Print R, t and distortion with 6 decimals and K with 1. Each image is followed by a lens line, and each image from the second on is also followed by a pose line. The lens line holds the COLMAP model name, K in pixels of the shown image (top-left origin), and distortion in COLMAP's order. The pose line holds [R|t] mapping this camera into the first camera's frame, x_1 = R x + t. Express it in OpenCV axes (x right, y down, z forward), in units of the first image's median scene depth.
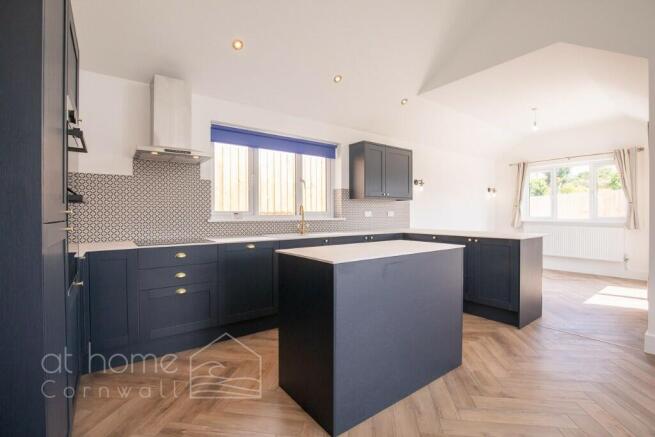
lens RADIAL K [[299.8, 0, 327.5], [0, 299.8, 218.5], [0, 0, 1]] dist [-0.022570, 0.000303]
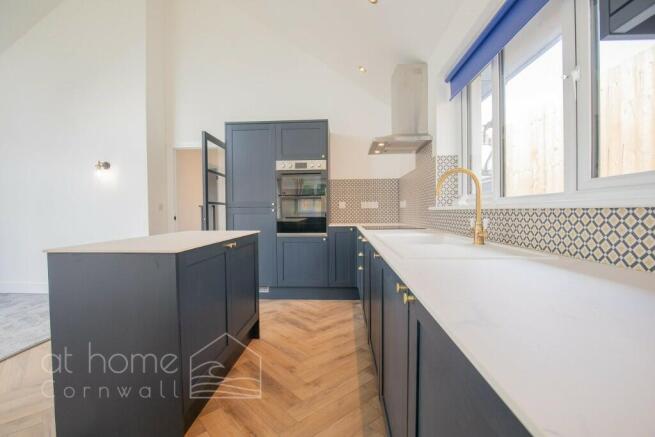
lens RADIAL K [[299.8, 0, 327.5], [0, 299.8, 218.5], [0, 0, 1]] dist [-0.022570, 0.000303]
pose [[-0.646760, 0.024082, -0.762313, 0.354735], [-0.001387, 0.999463, 0.032750, 0.007110], [0.762692, 0.022238, -0.646379, 1.194548]]
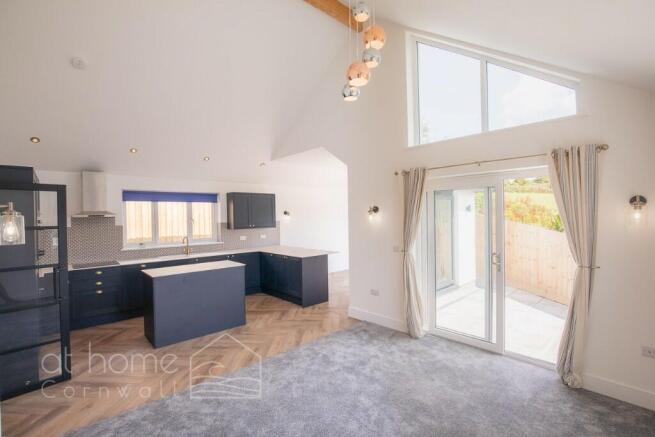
lens RADIAL K [[299.8, 0, 327.5], [0, 299.8, 218.5], [0, 0, 1]] dist [-0.022570, 0.000303]
pose [[0.995927, -0.015434, 0.088833, 0.552993], [0.015680, 0.999875, -0.002077, -0.135105], [-0.088790, 0.003461, 0.996044, -0.690861]]
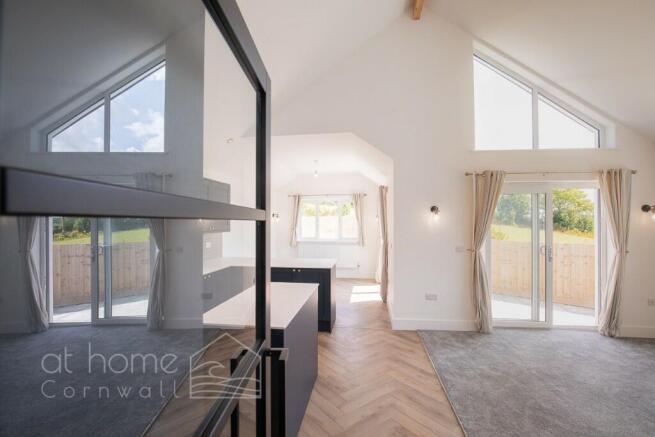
lens RADIAL K [[299.8, 0, 327.5], [0, 299.8, 218.5], [0, 0, 1]] dist [-0.022570, 0.000303]
pose [[0.709134, 0.010486, 0.704996, -0.303423], [0.009733, 0.999649, -0.024659, -0.110022], [-0.705007, 0.024349, 0.708782, 0.011407]]
